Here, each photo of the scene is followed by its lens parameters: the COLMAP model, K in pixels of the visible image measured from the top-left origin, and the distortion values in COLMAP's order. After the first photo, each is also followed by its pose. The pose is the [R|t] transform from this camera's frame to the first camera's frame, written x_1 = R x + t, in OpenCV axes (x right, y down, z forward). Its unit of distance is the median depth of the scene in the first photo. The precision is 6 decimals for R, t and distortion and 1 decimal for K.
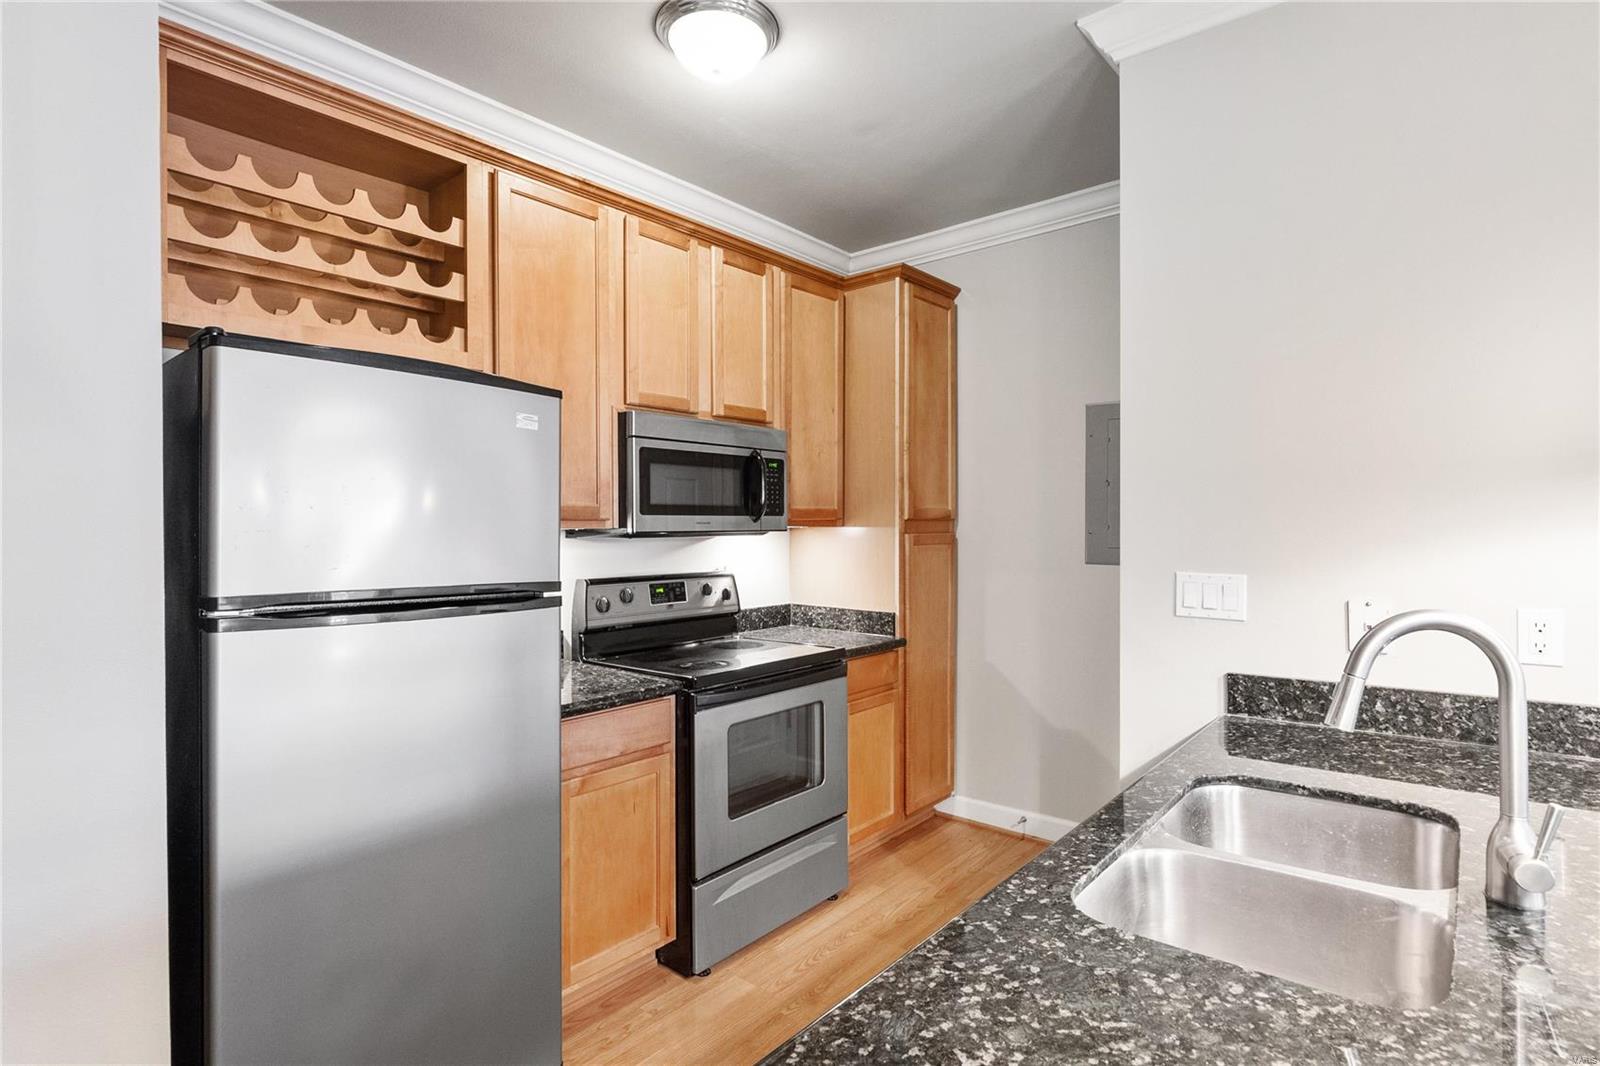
lens RADIAL K [[807.6, 0, 819.1], [0, 807.6, 541.1], [0, 0, 1]] dist [0.000536, -0.018067]
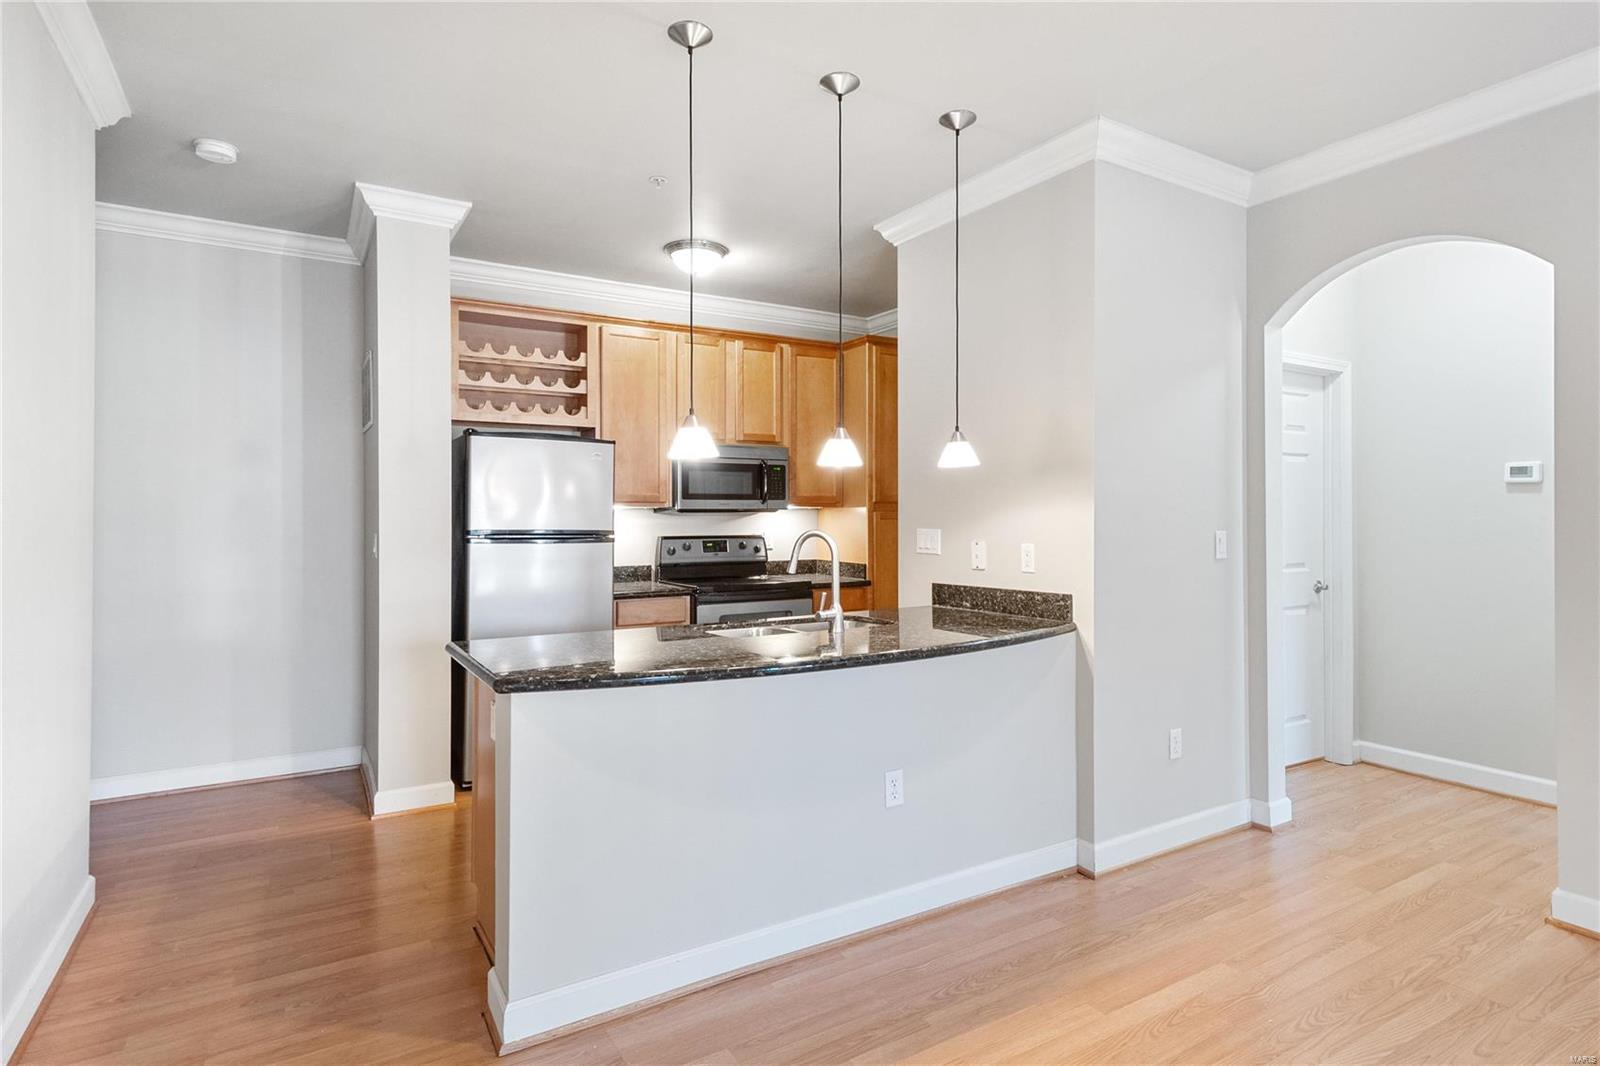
lens RADIAL K [[832.5, 0, 800.0], [0, 832.5, 533.0], [0, 0, 1]] dist [0.000157, -0.000052]
pose [[0.941221, 0.005709, -0.337744, 0.586477], [-0.005533, 0.999984, 0.001484, 0.033887], [0.337747, 0.000472, 0.941237, -0.593757]]
